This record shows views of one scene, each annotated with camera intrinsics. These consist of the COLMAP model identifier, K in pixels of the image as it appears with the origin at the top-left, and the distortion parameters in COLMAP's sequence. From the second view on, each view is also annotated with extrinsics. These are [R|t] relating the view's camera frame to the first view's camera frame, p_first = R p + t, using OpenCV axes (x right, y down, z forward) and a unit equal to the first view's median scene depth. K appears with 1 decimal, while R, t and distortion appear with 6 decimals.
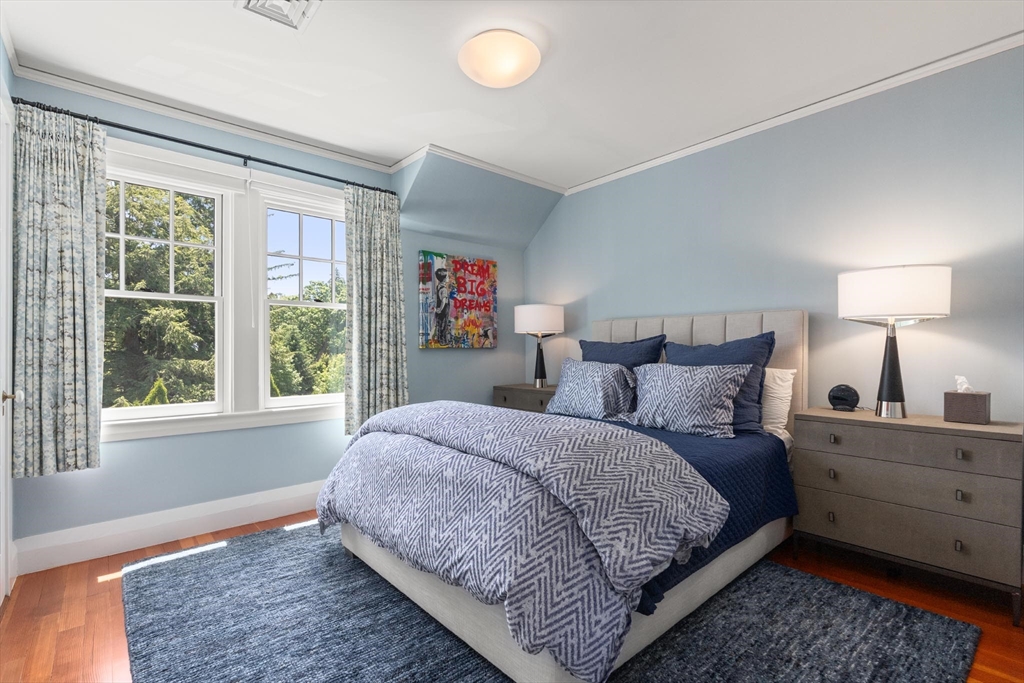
lens RADIAL K [[463.6, 0, 514.3], [0, 463.6, 347.6], [0, 0, 1]] dist [-0.000551, 0.000052]
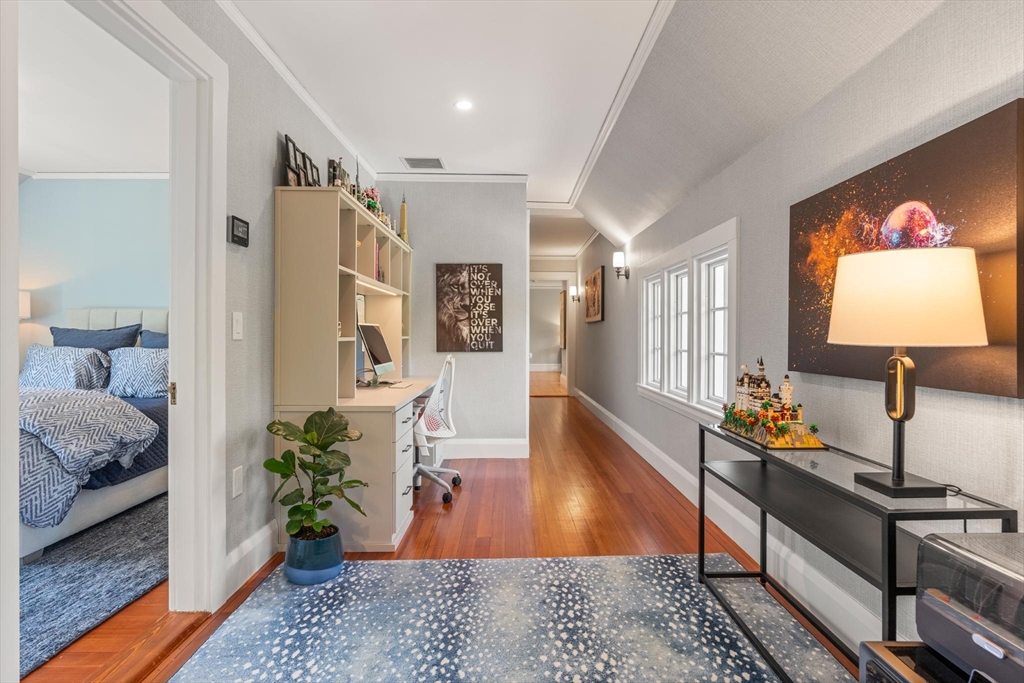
lens RADIAL K [[520.9, 0, 516.3], [0, 520.9, 336.7], [0, 0, 1]] dist [-0.001402, 0.000029]
pose [[0.653429, 0.002053, 0.756985, -0.159861], [-0.008203, 0.999957, 0.004370, -0.018632], [-0.756944, -0.009065, 0.653417, -1.481730]]
